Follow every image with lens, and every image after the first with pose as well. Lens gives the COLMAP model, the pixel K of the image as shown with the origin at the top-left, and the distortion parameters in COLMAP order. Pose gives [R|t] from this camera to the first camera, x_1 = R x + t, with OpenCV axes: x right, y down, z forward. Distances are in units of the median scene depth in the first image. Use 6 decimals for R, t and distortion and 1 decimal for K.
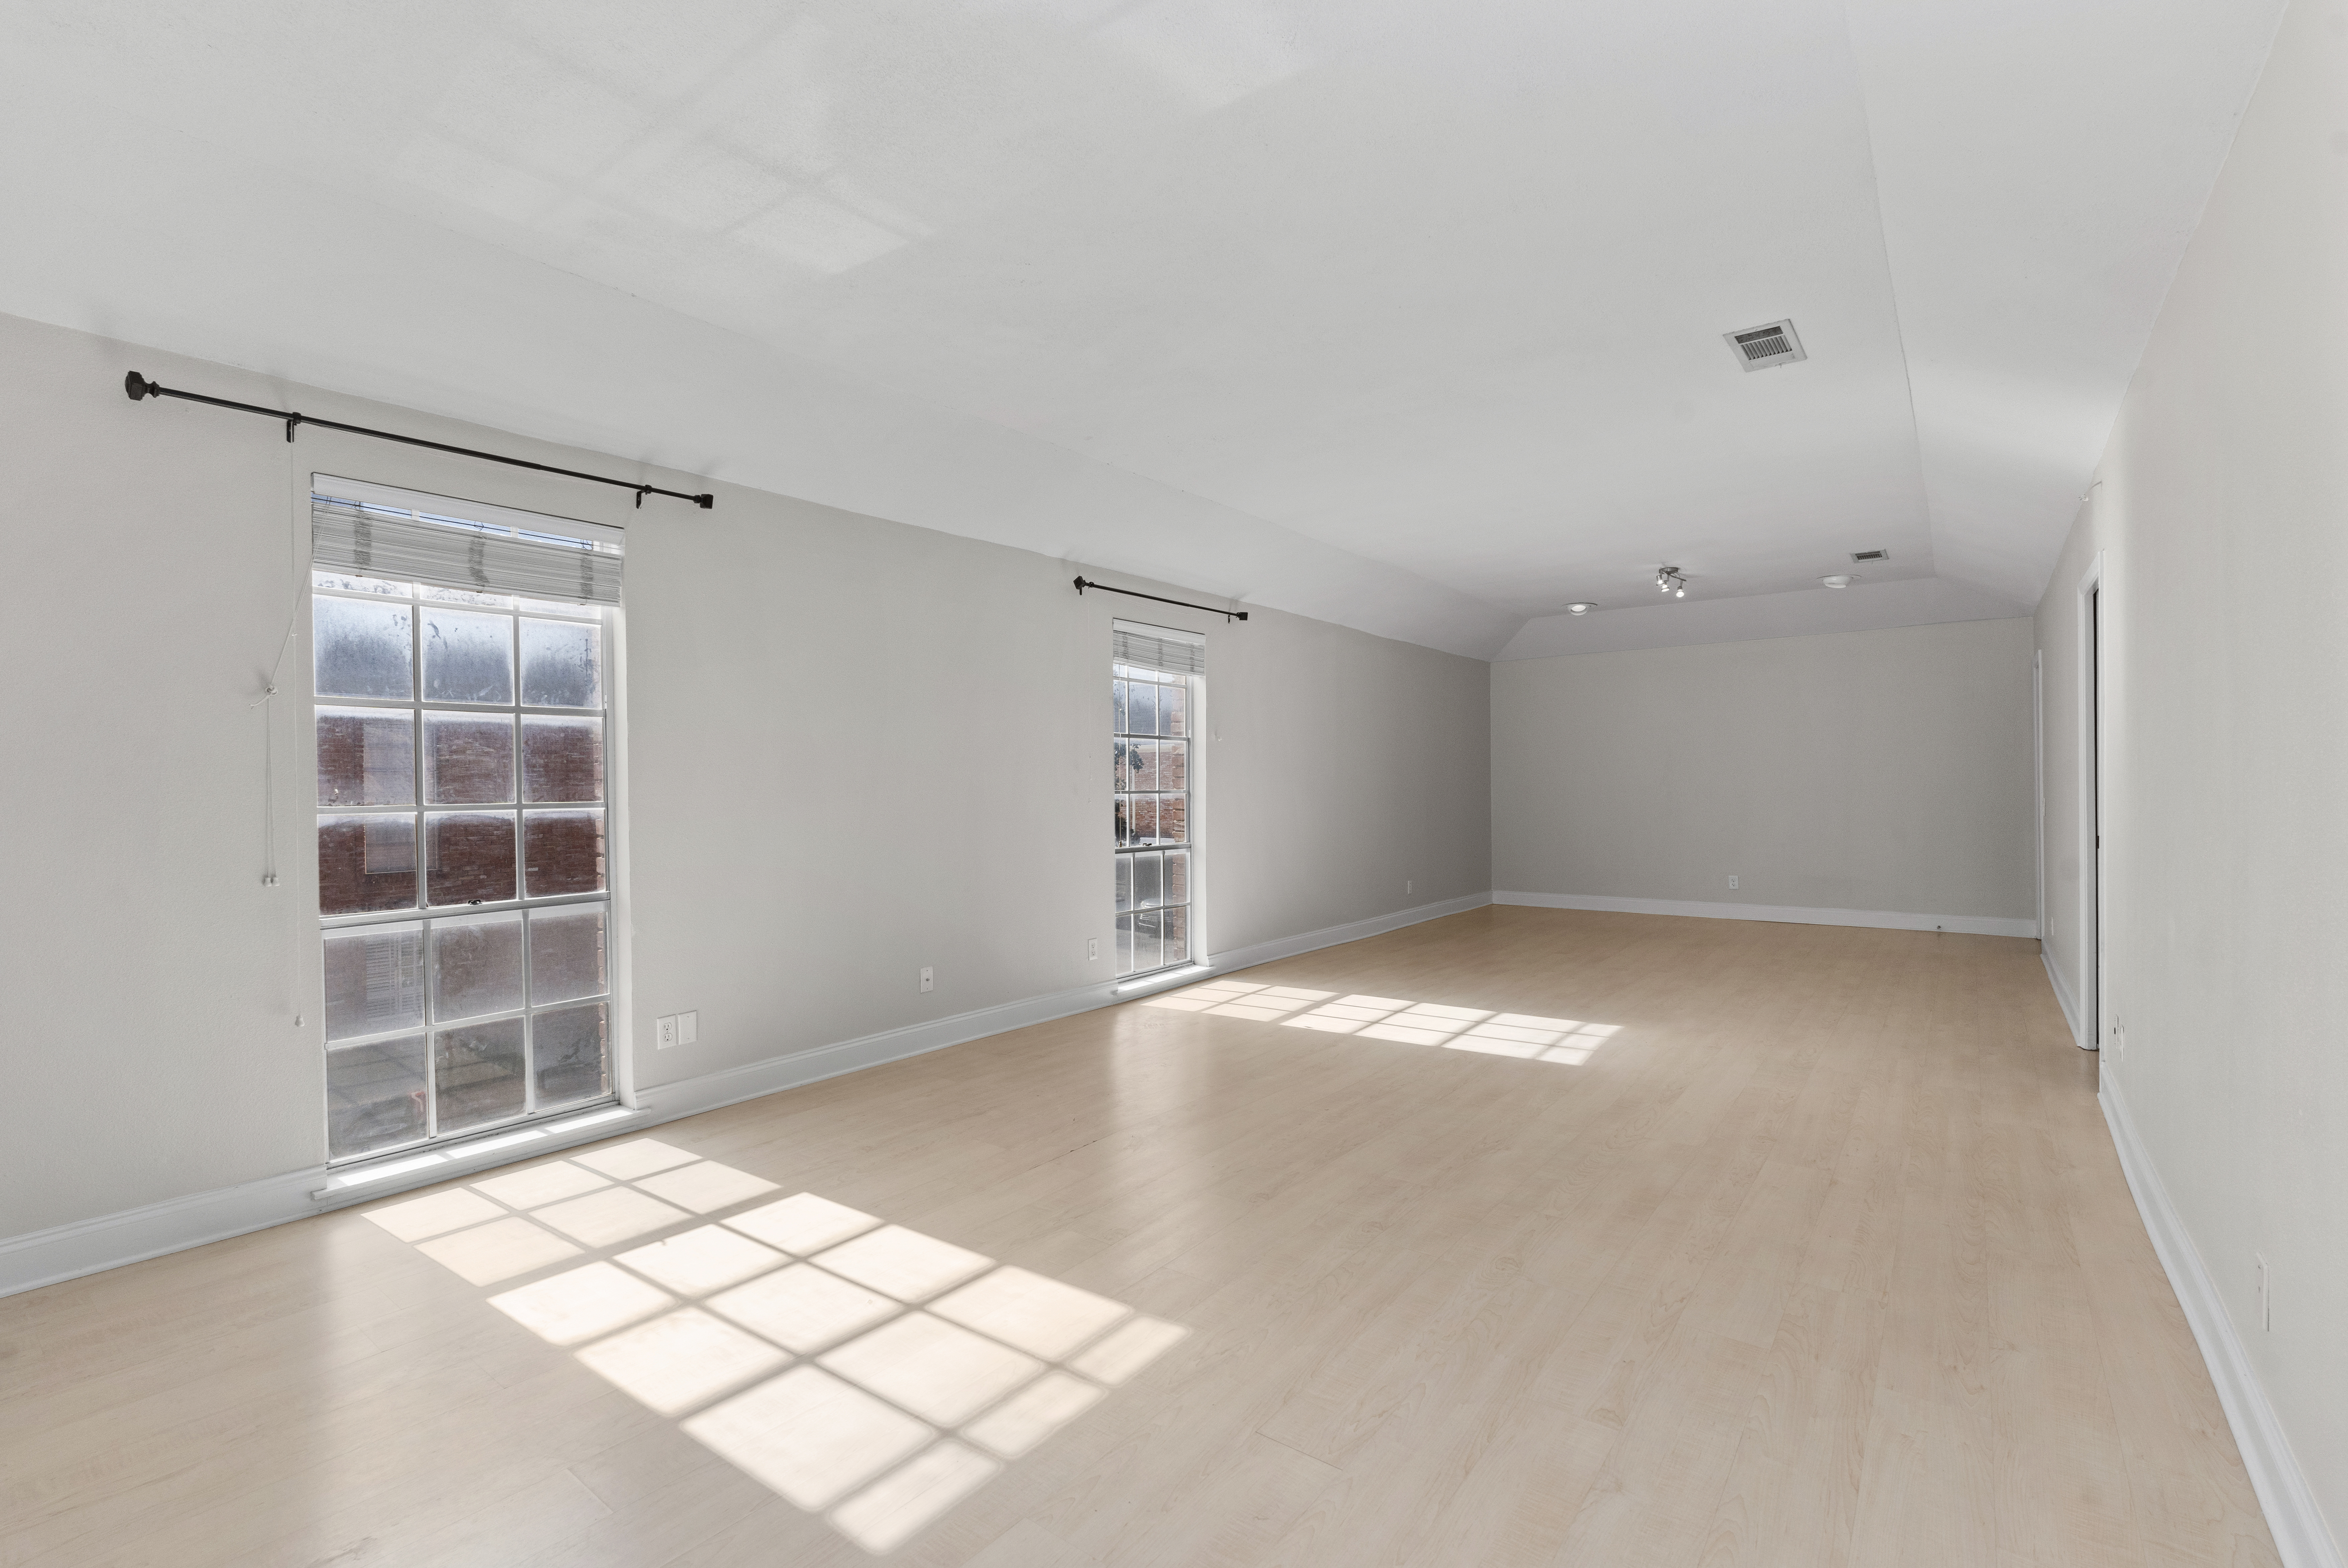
lens RADIAL K [[1047.2, 0, 1174.9], [0, 1047.2, 778.0], [0, 0, 1]] dist [-0.001723, -0.000448]
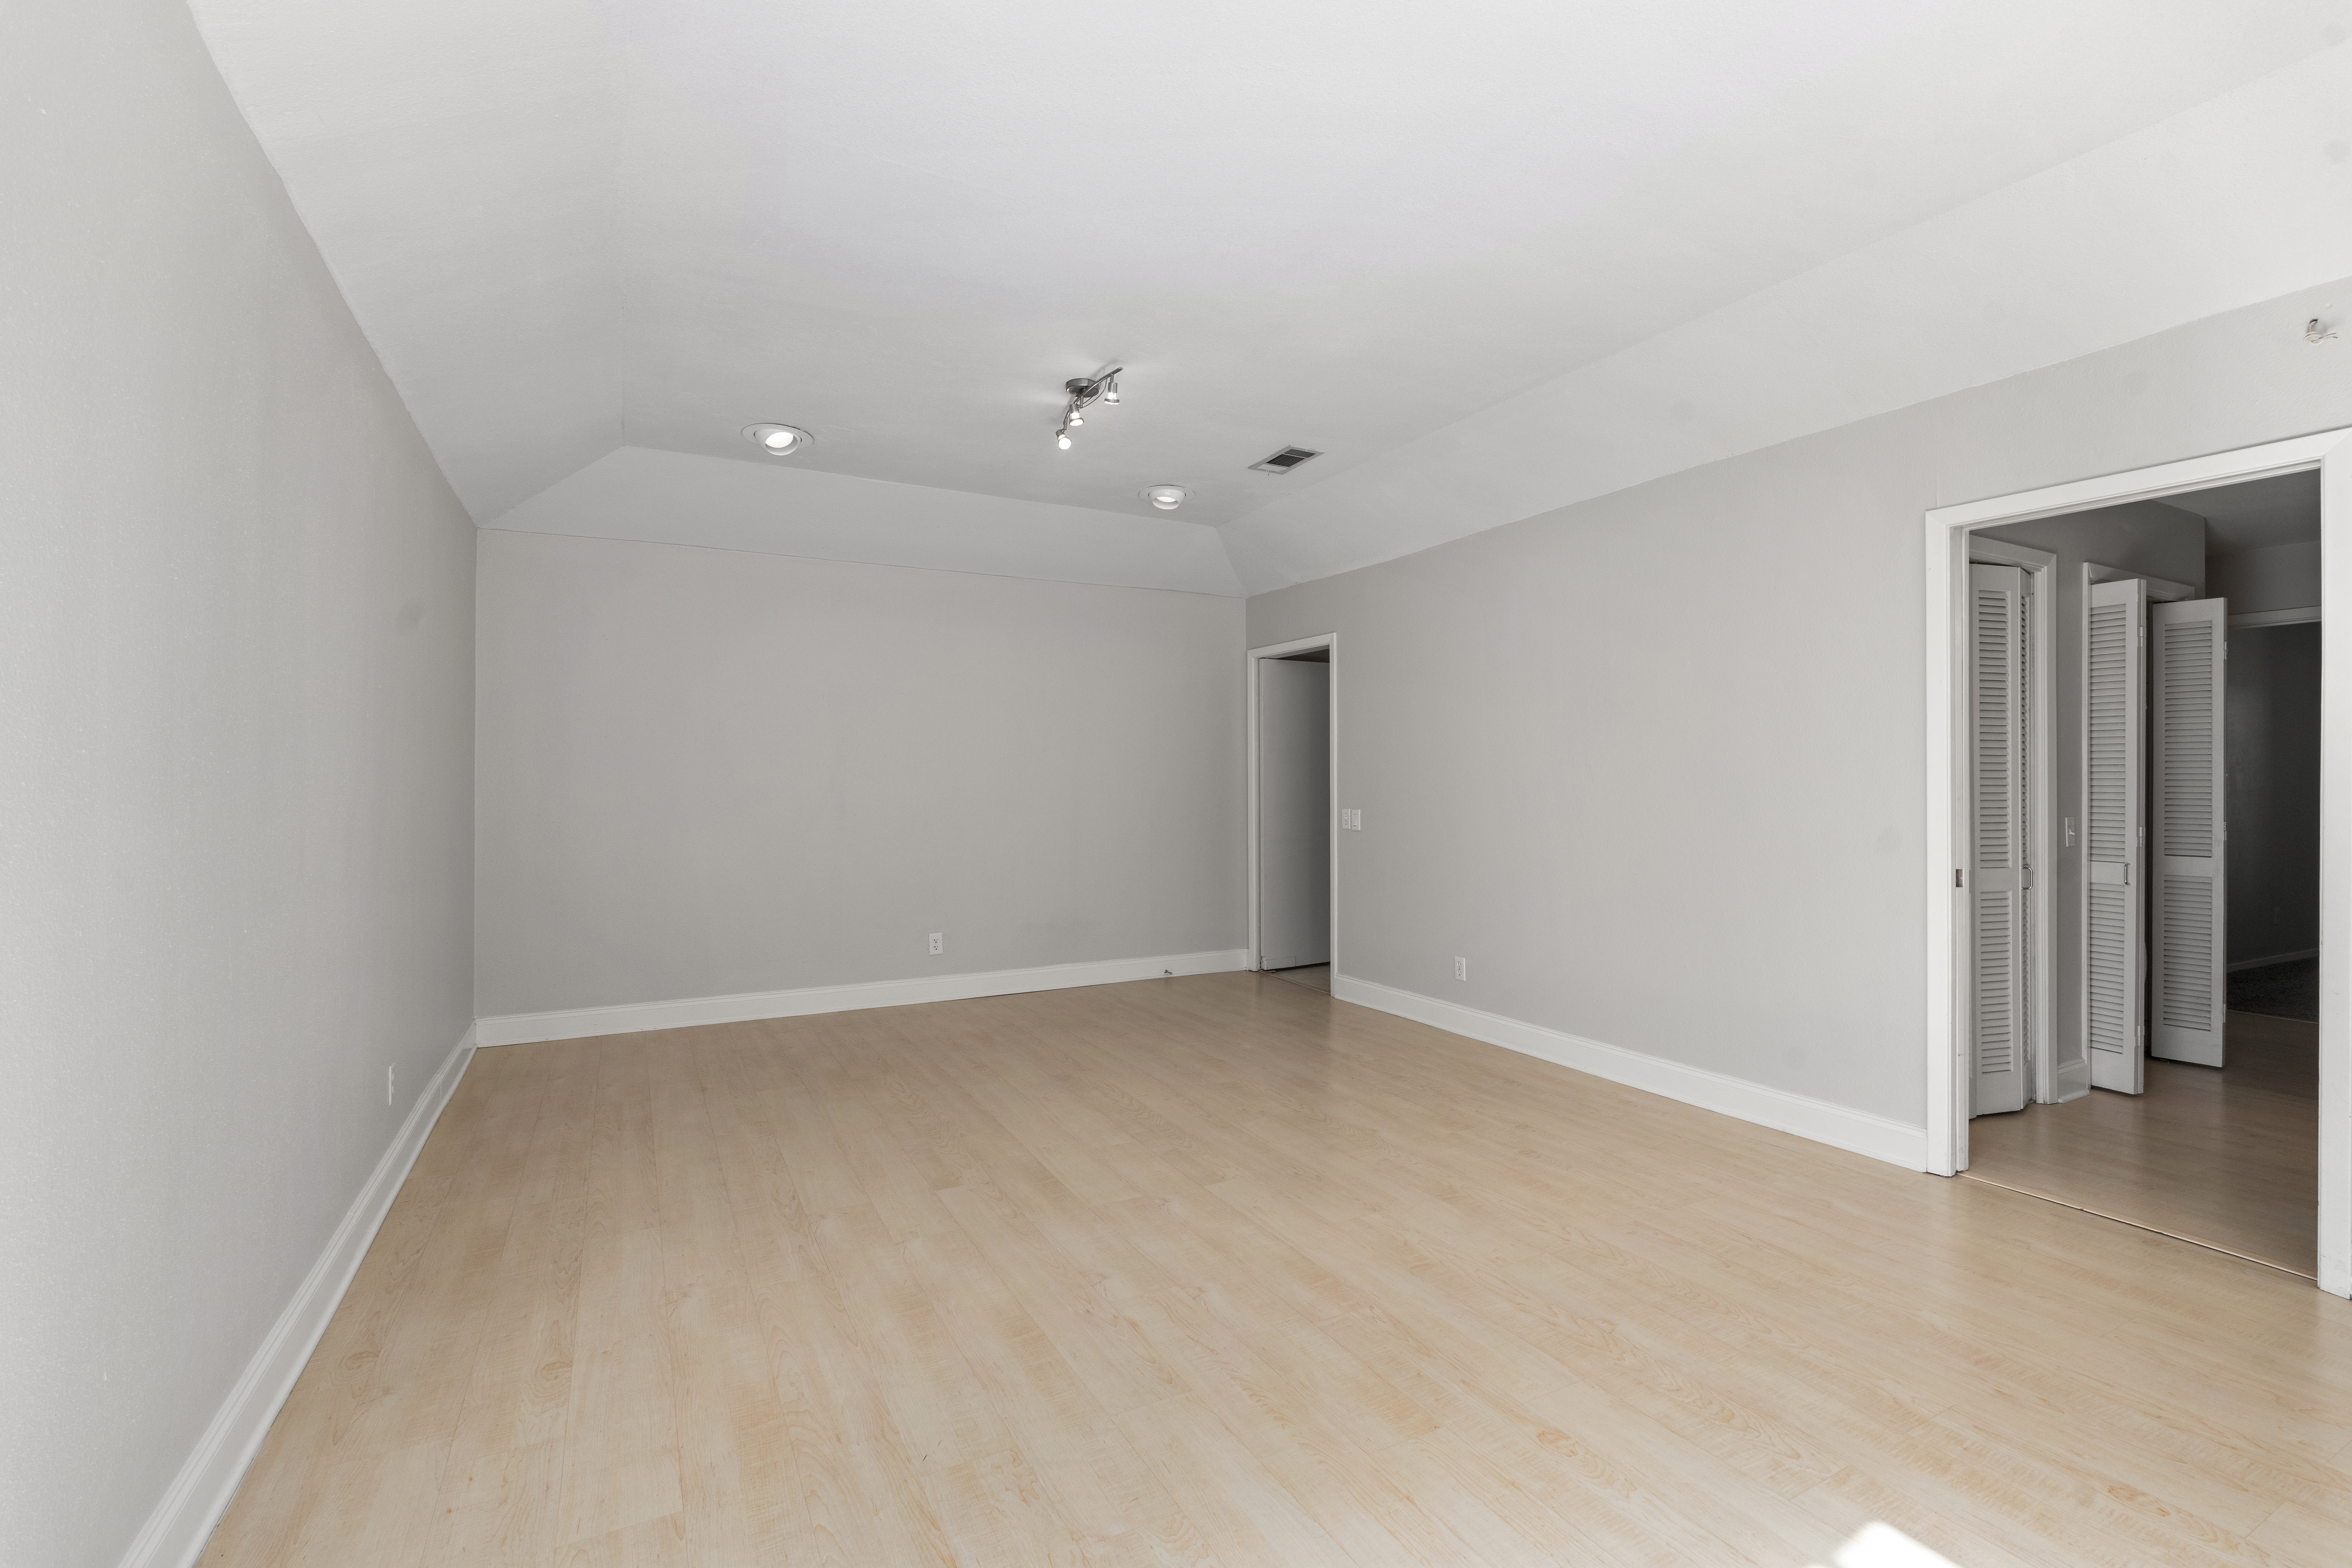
lens RADIAL K [[1048.9, 0, 1176.9], [0, 1048.9, 778.0], [0, 0, 1]] dist [-0.001723, -0.000448]
pose [[0.393067, 0.016950, 0.919354, -0.007207], [-0.009944, 0.999850, -0.014183, 0.013966], [-0.919456, -0.003567, 0.393176, 1.573258]]
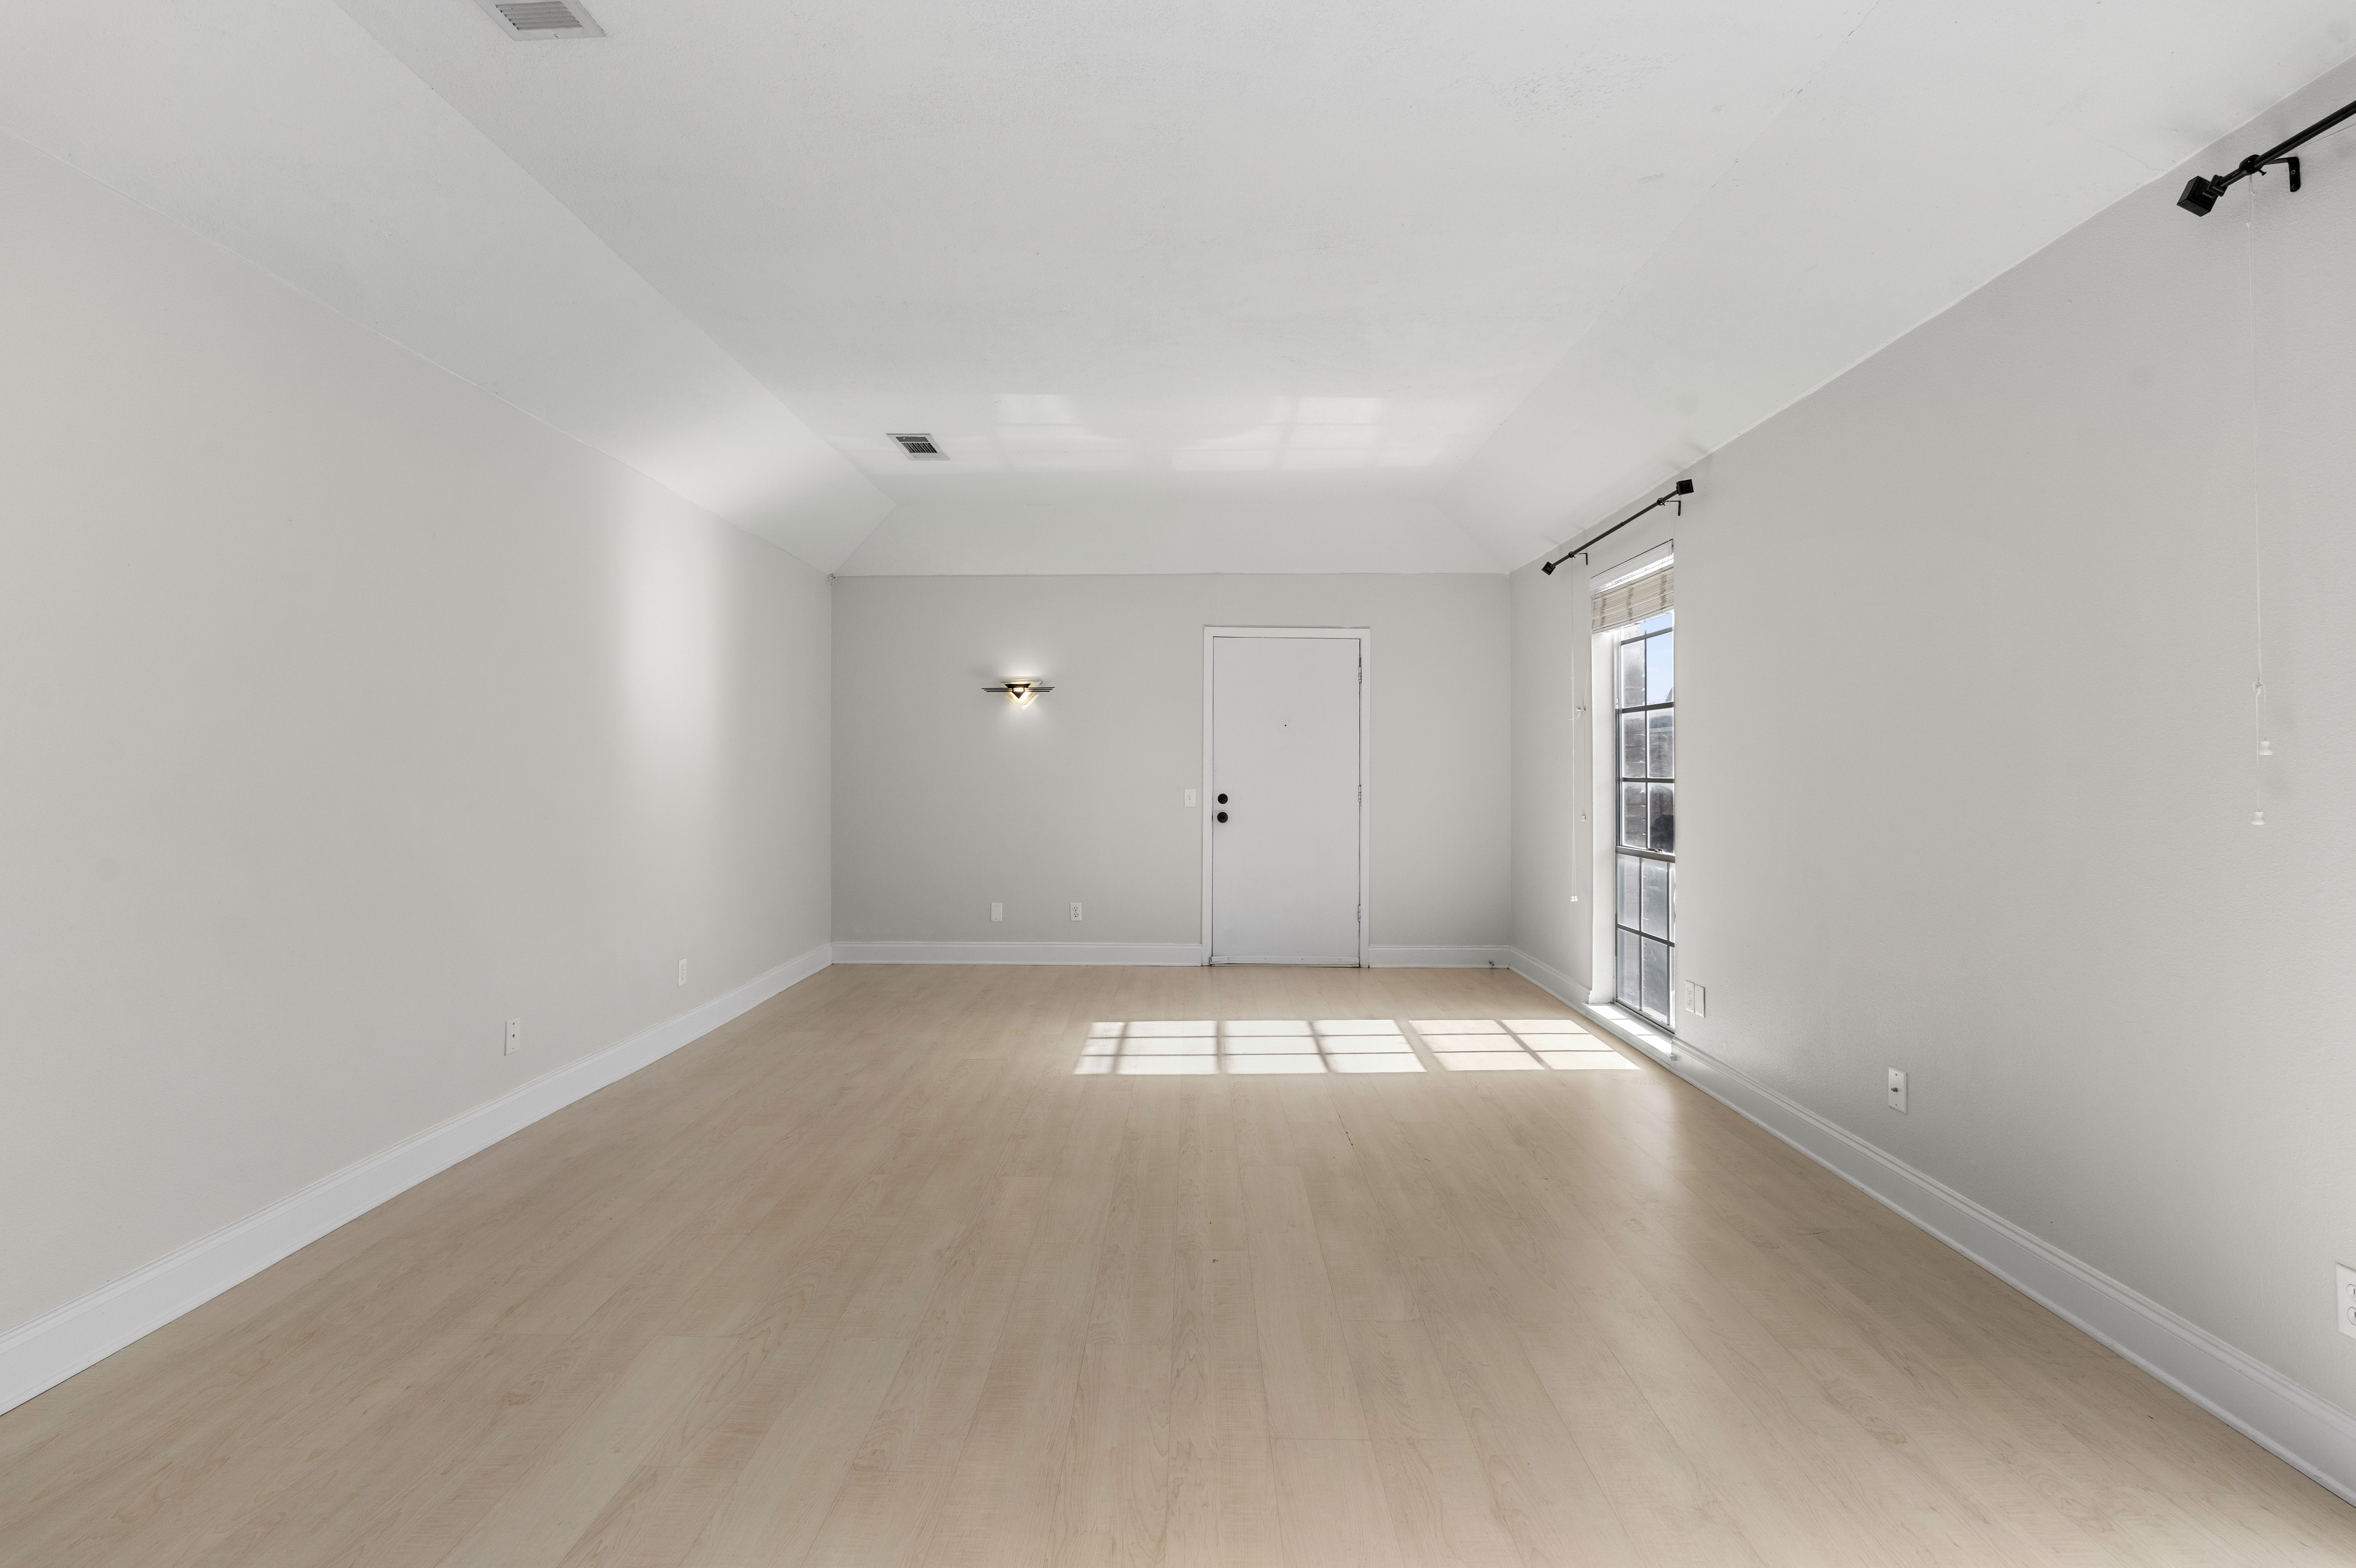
lens RADIAL K [[1037.0, 0, 1173.8], [0, 1037.0, 749.8], [0, 0, 1]] dist [-0.002633, -0.000114]
pose [[-0.806169, -0.001079, -0.591684, 0.616556], [0.009133, 0.999856, -0.014268, 0.002035], [0.591615, -0.016906, -0.806044, 1.689396]]
